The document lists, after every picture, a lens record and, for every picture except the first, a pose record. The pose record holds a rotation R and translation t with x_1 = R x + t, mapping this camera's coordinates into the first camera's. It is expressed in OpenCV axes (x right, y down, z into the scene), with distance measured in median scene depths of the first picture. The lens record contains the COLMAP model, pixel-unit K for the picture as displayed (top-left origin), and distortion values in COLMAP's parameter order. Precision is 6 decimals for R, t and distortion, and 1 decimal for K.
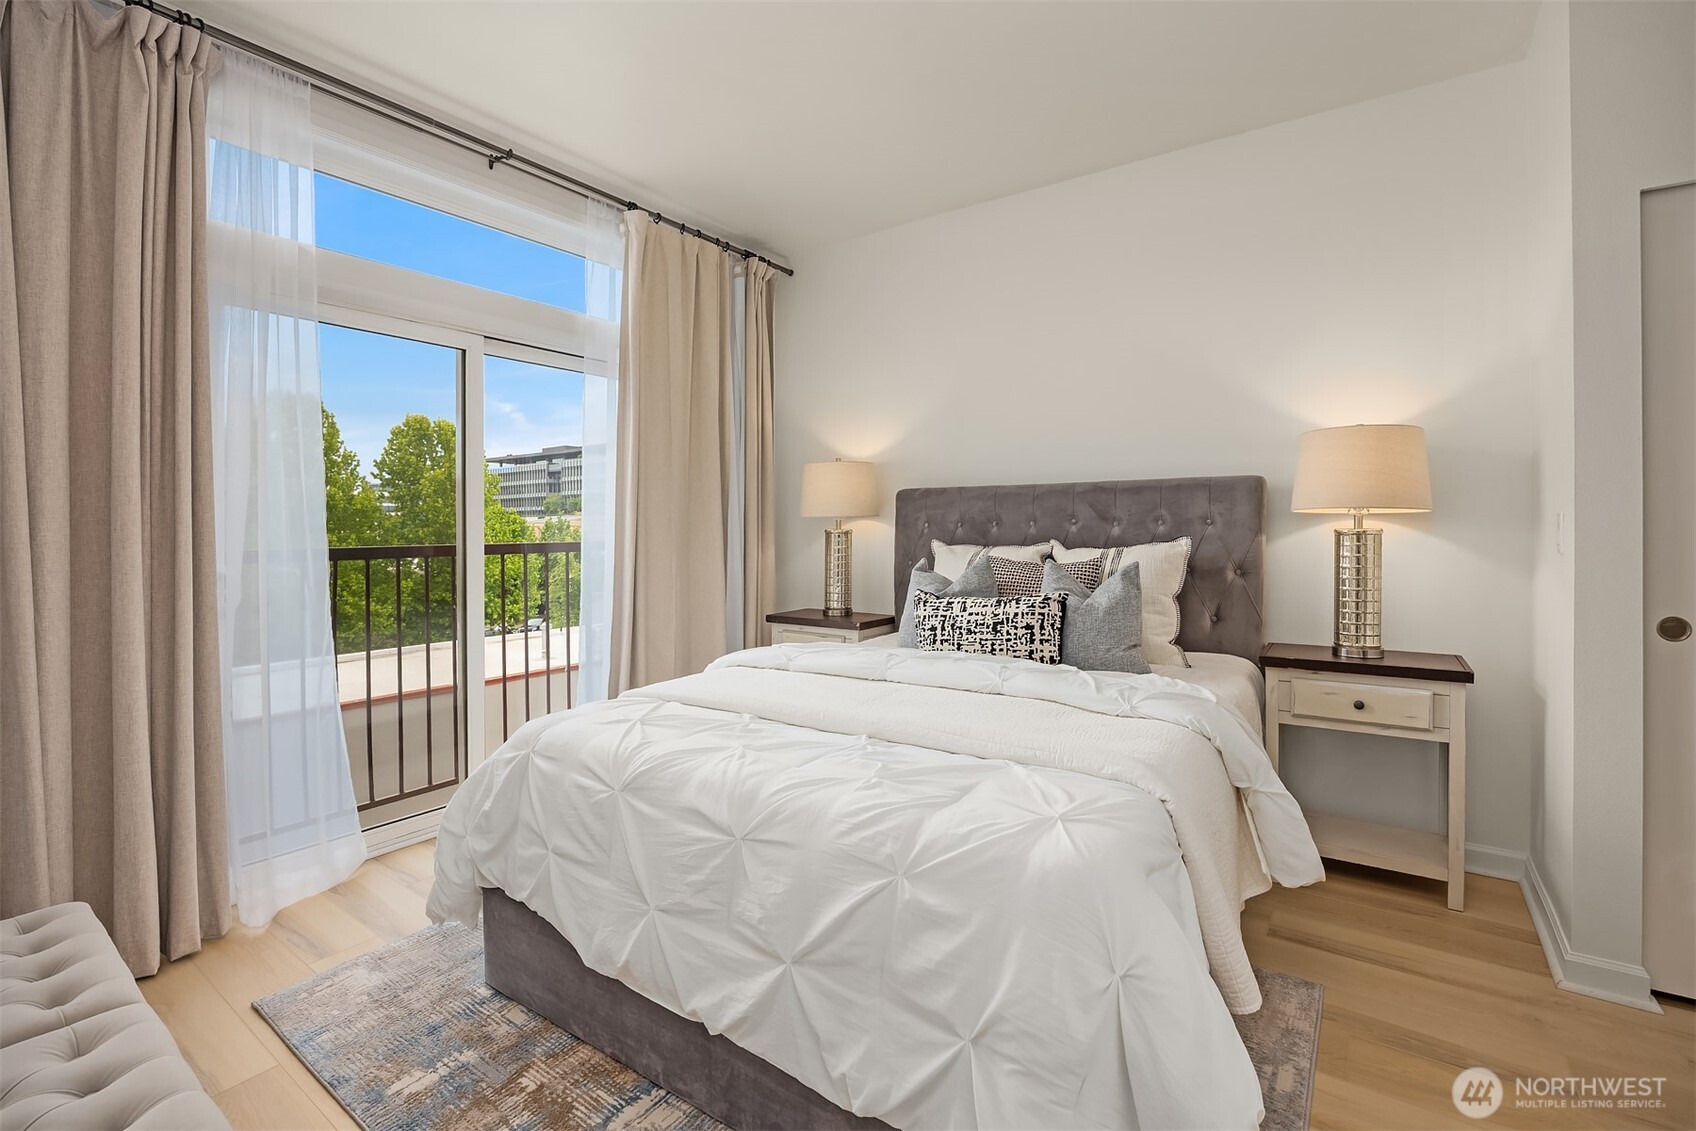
lens RADIAL K [[772.0, 0, 852.7], [0, 772.0, 539.9], [0, 0, 1]] dist [-0.000933, -0.000014]
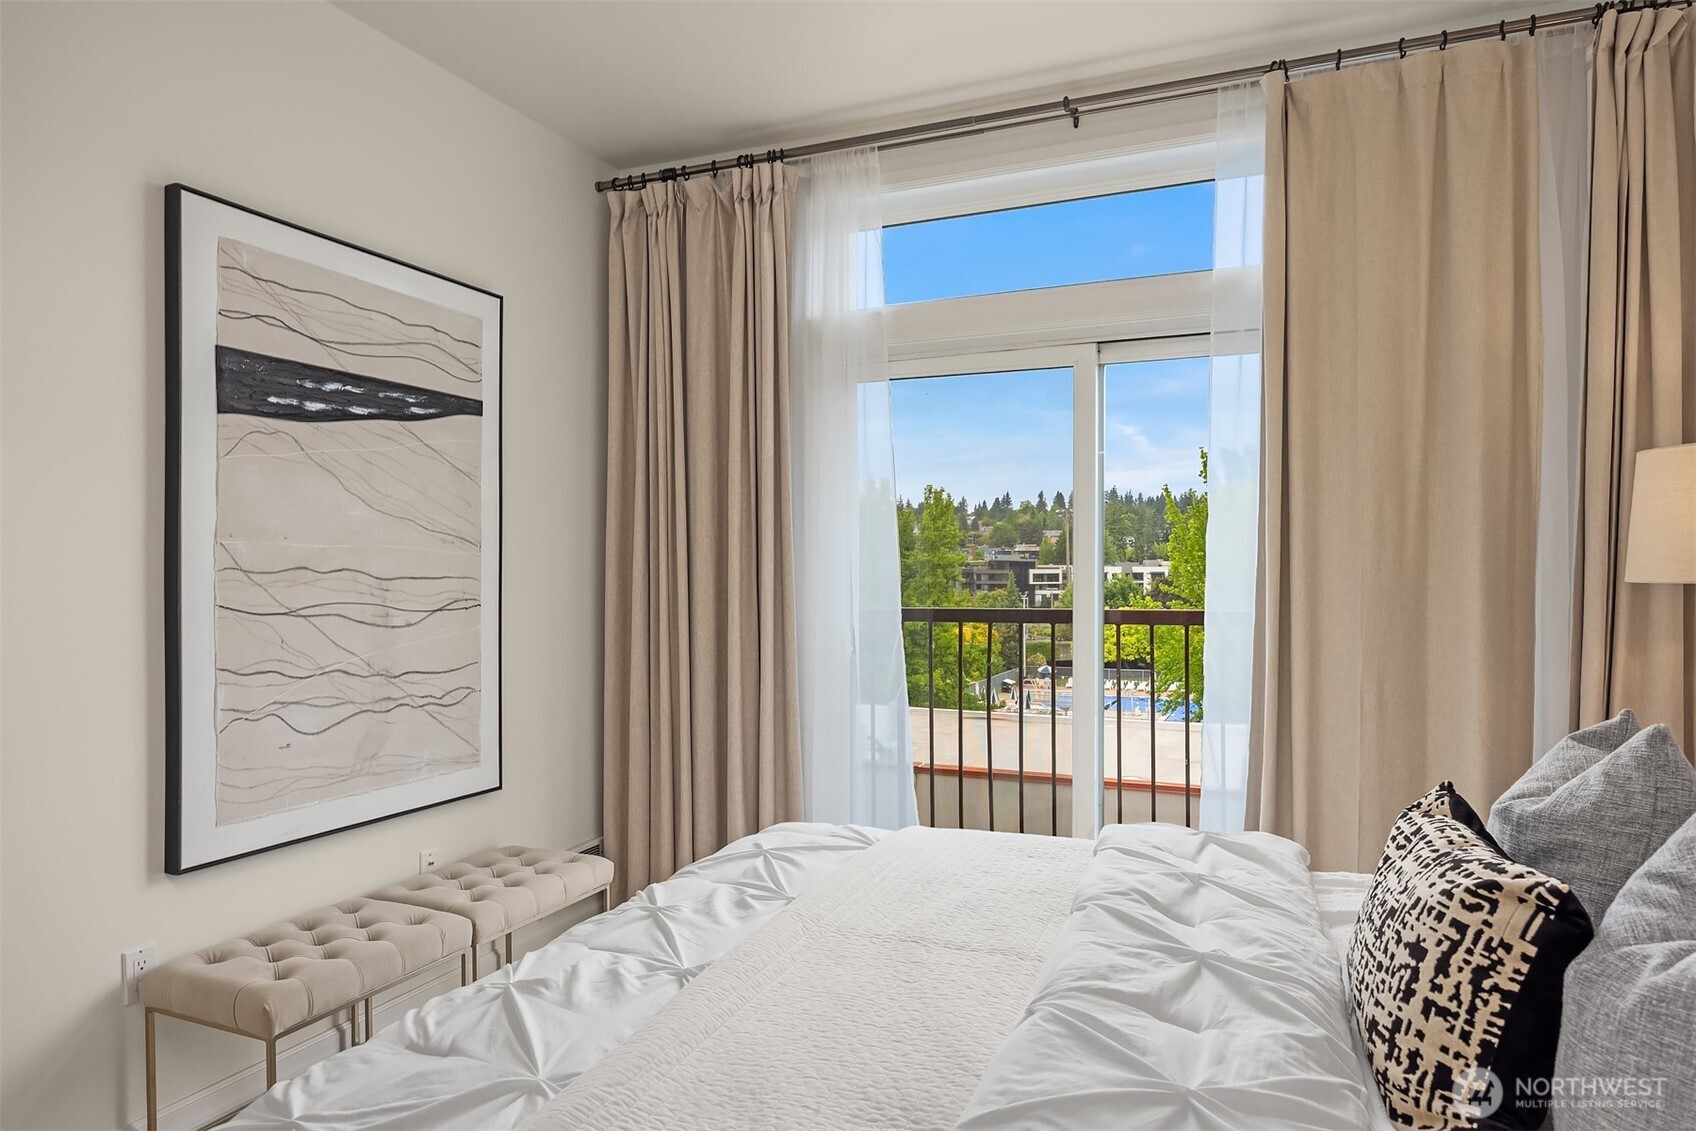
lens RADIAL K [[1040.7, 0, 848.0], [0, 1040.7, 565.5], [0, 0, 1]] dist [-0.003679, -0.001894]
pose [[0.197847, 0.015534, -0.980110, 0.562060], [-0.006871, 0.999872, 0.014461, -0.053269], [0.980209, 0.003873, 0.197928, 0.608184]]
